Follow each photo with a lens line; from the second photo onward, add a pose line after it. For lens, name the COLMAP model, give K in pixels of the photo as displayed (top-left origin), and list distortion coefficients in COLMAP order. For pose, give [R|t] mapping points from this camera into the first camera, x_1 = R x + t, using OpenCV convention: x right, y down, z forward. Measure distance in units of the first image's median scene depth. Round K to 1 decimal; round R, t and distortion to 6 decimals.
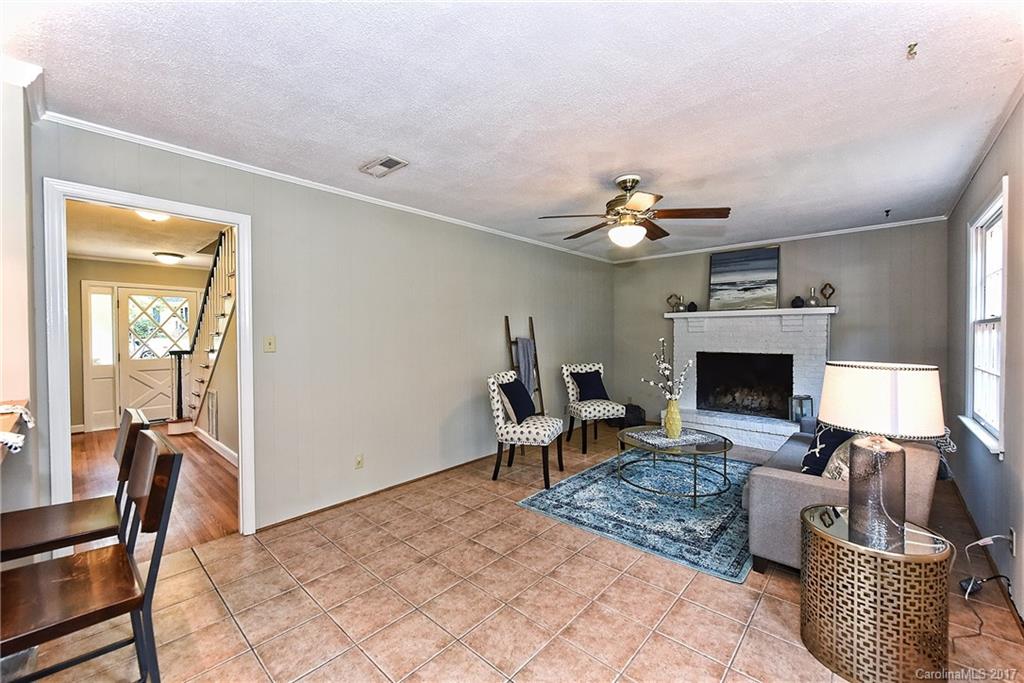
lens RADIAL K [[404.6, 0, 512.0], [0, 404.6, 341.5], [0, 0, 1]] dist [-0.001435, 0.000314]
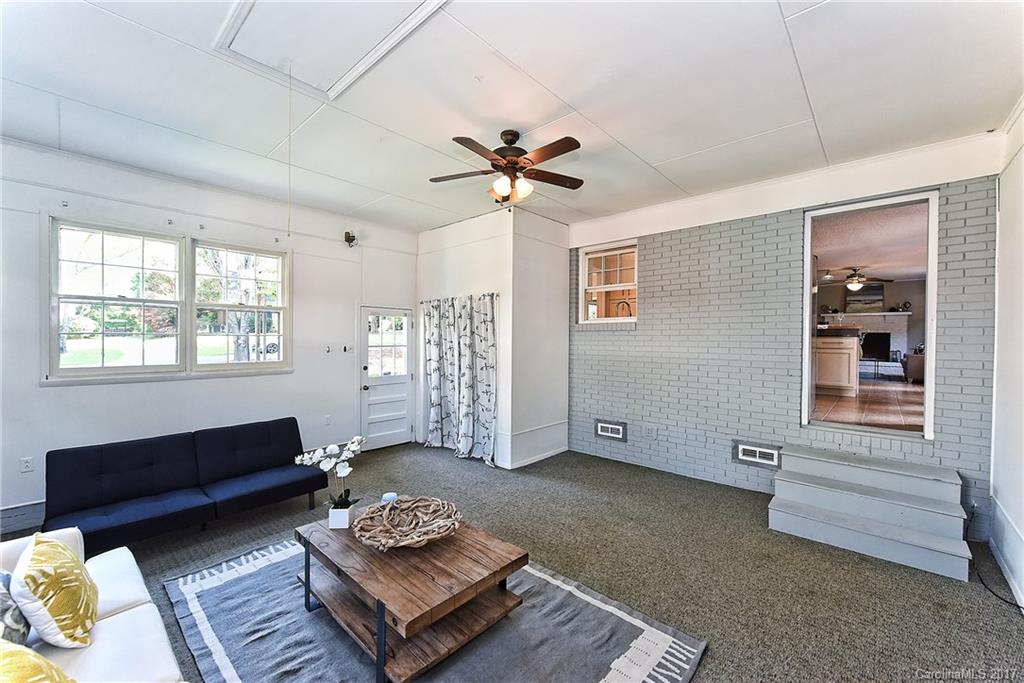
lens RADIAL K [[404.6, 0, 512.0], [0, 404.6, 341.5], [0, 0, 1]] dist [-0.001435, 0.000314]
pose [[0.999885, 0.015041, -0.002083, -1.442589], [-0.015062, 0.999836, -0.010096, 0.138985], [0.001930, 0.010127, 0.999947, -1.283783]]
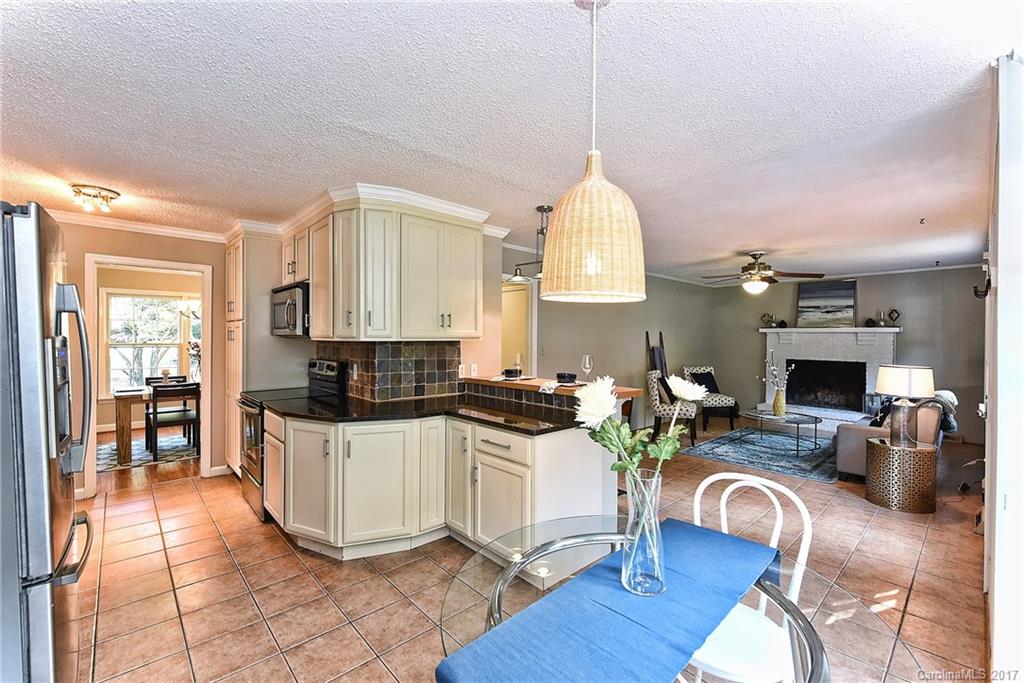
lens RADIAL K [[425.0, 0, 516.3], [0, 425.0, 341.8], [0, 0, 1]] dist [0.001098, -0.000485]
pose [[0.996041, 0.013268, -0.087897, -0.330410], [-0.013954, 0.999877, -0.007203, -0.009358], [0.087790, 0.008401, 0.996104, -0.496845]]
